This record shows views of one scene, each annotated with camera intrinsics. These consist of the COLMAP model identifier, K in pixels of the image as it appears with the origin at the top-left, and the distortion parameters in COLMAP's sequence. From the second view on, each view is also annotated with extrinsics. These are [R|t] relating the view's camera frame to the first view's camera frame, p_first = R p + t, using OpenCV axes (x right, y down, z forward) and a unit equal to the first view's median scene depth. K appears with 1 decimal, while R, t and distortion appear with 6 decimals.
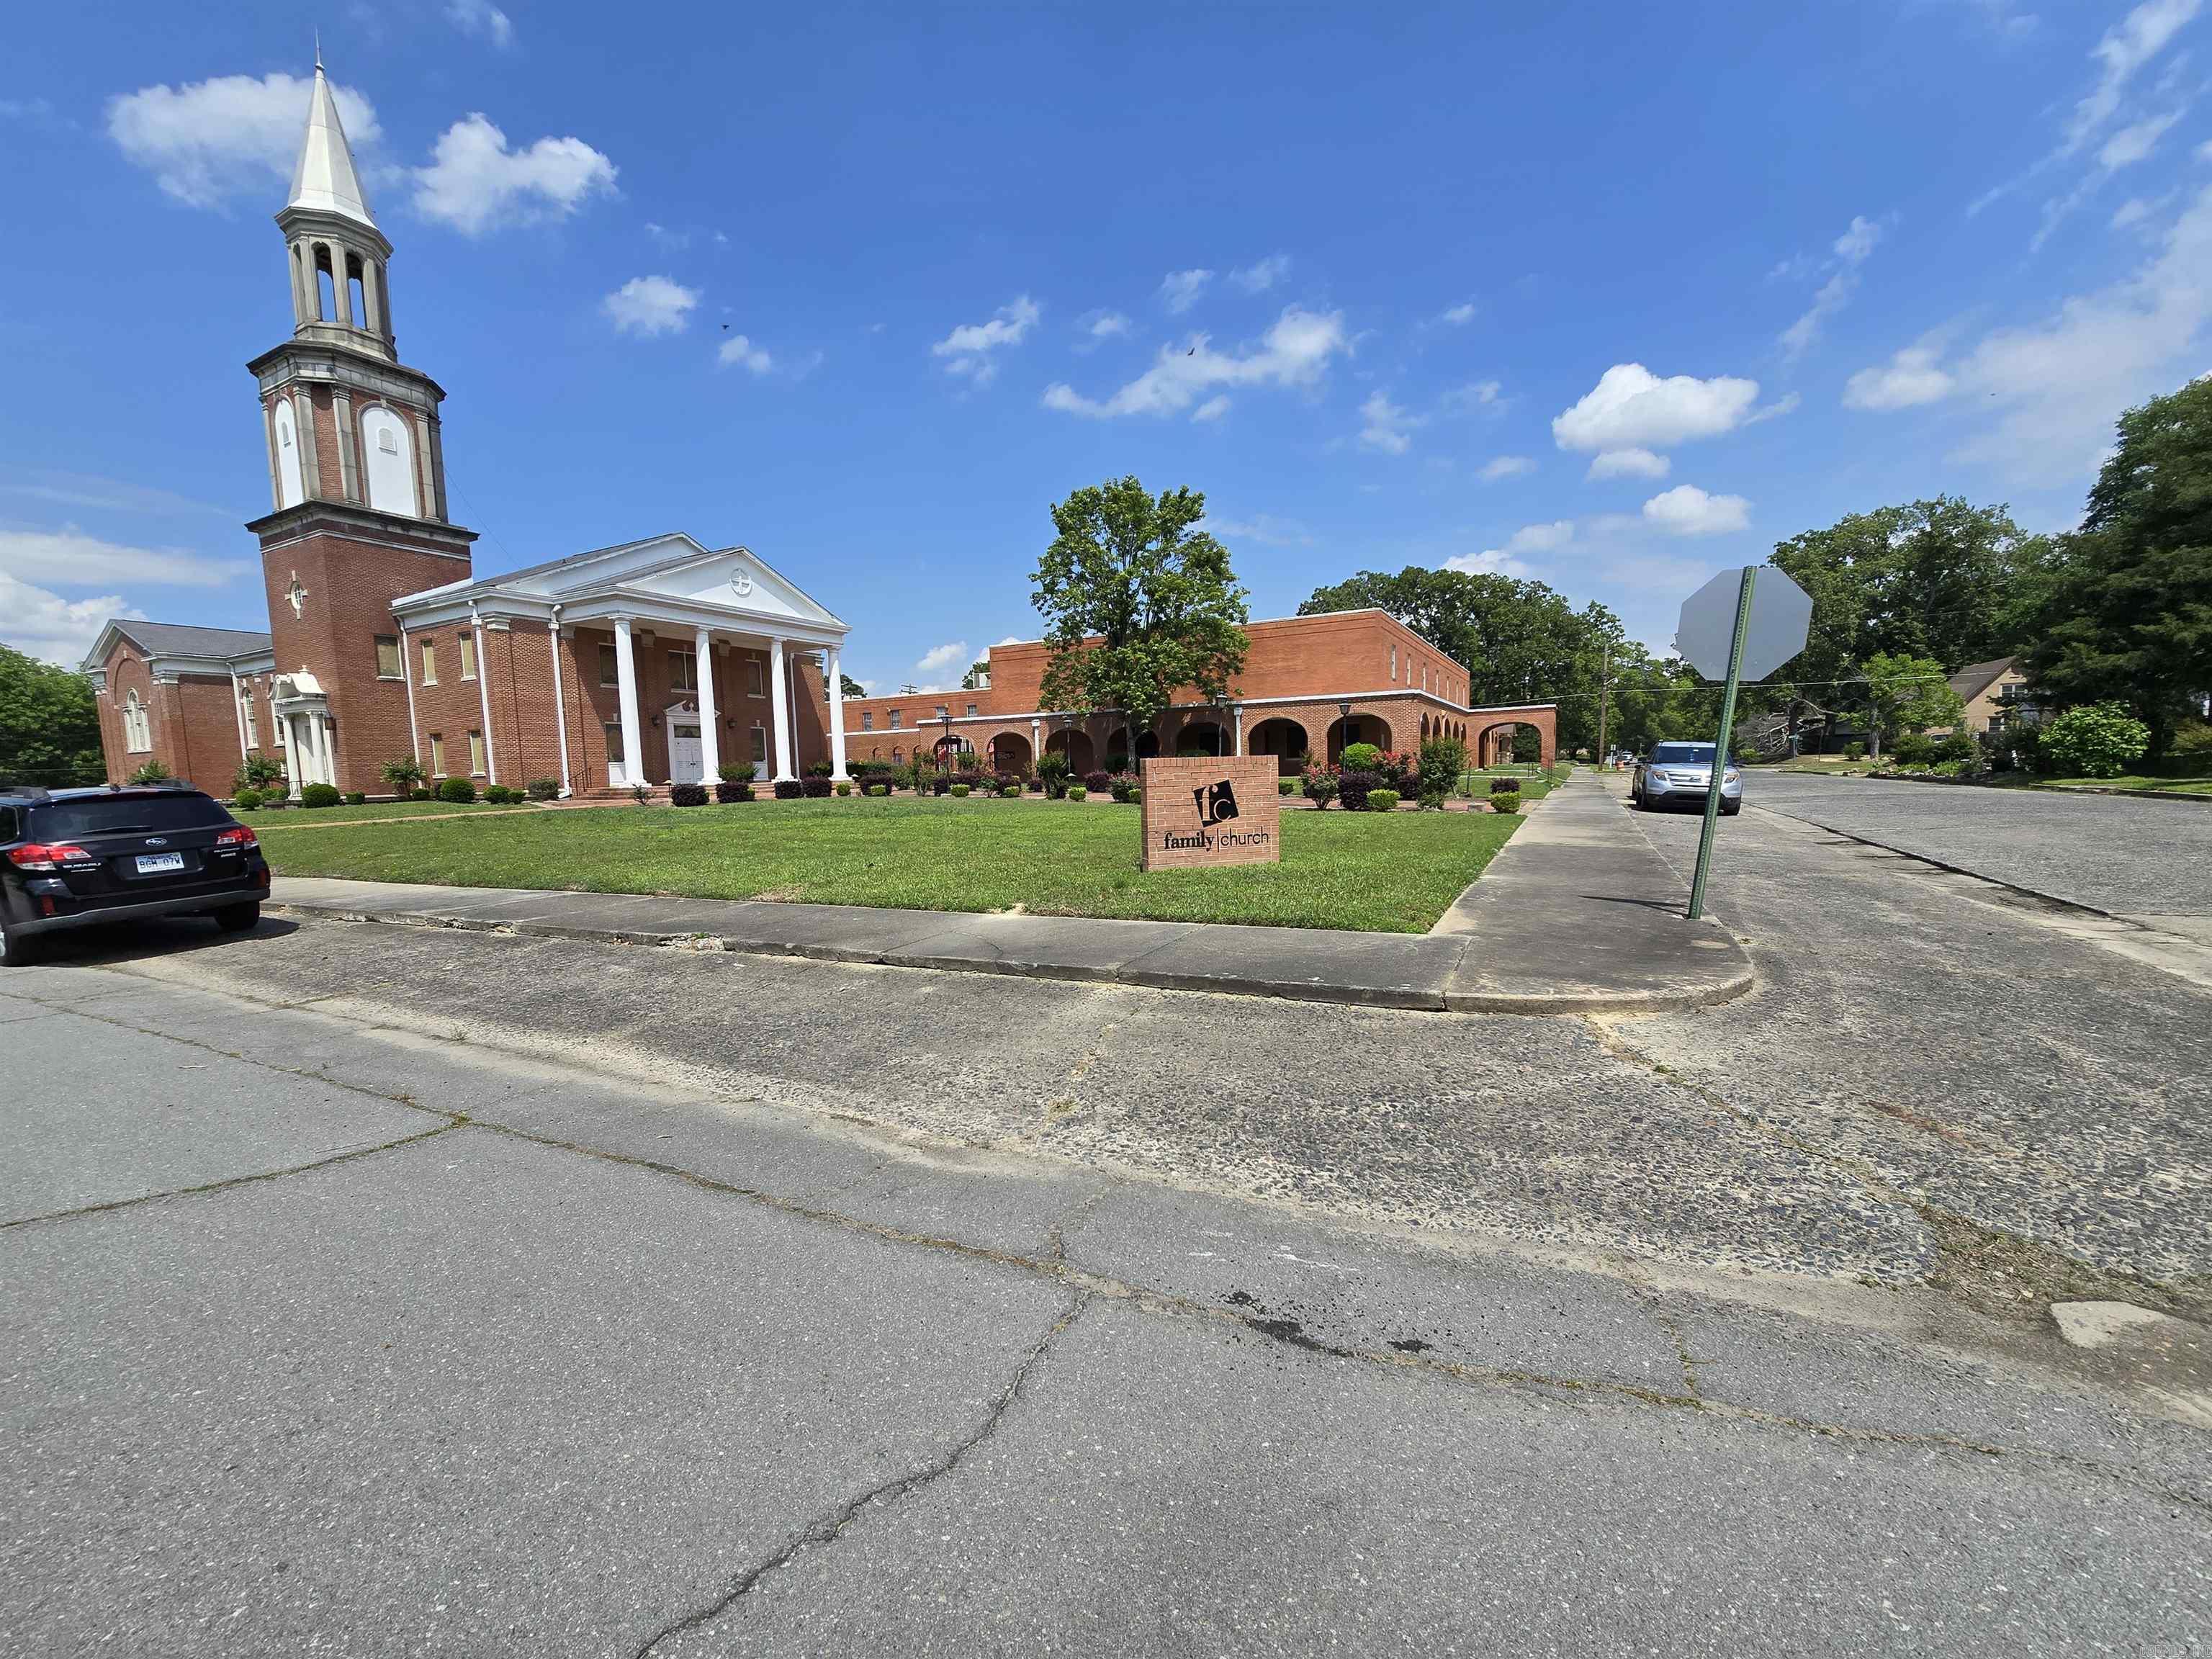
lens RADIAL K [[917.4, 0, 1105.4], [0, 917.4, 846.1], [0, 0, 1]] dist [-0.014548, 0.005950]
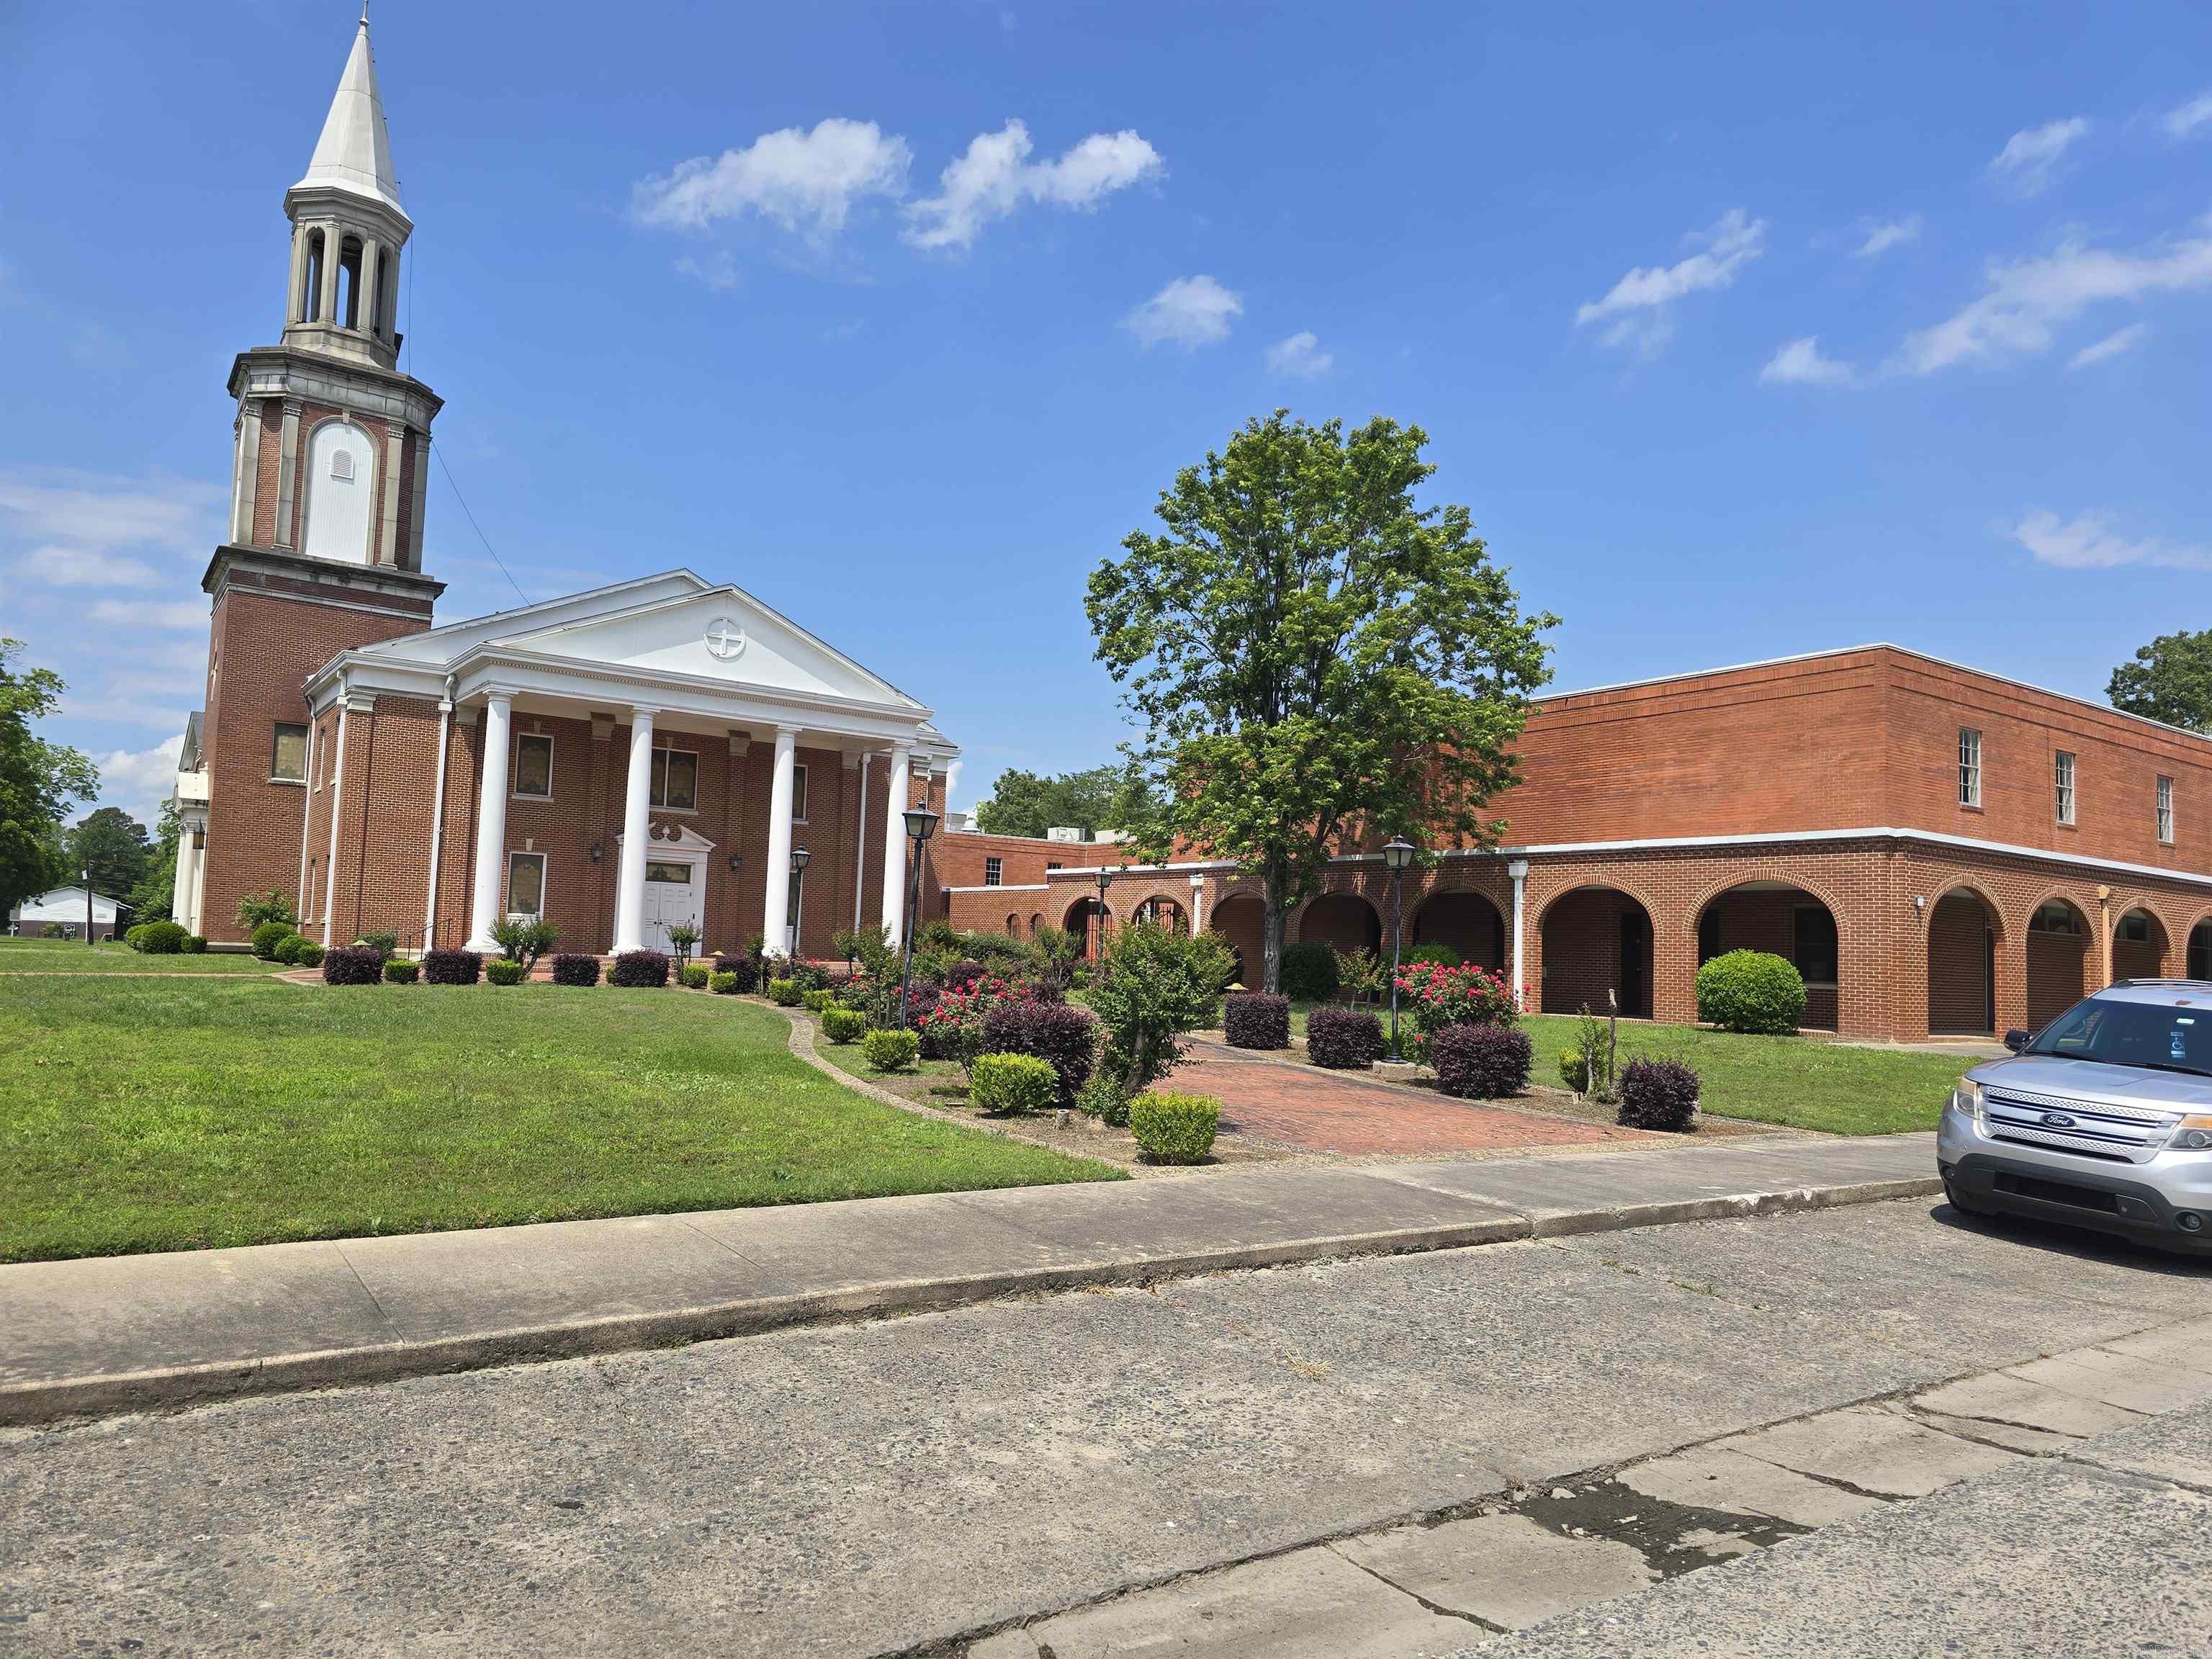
lens RADIAL K [[1466.1, 0, 1094.1], [0, 1466.1, 839.8], [0, 0, 1]] dist [0.058563, -0.057457]
pose [[0.892574, 0.025298, -0.450190, 0.300581], [-0.098560, 0.985227, -0.140047, -0.037793], [0.439997, 0.169373, 0.881882, 0.255842]]
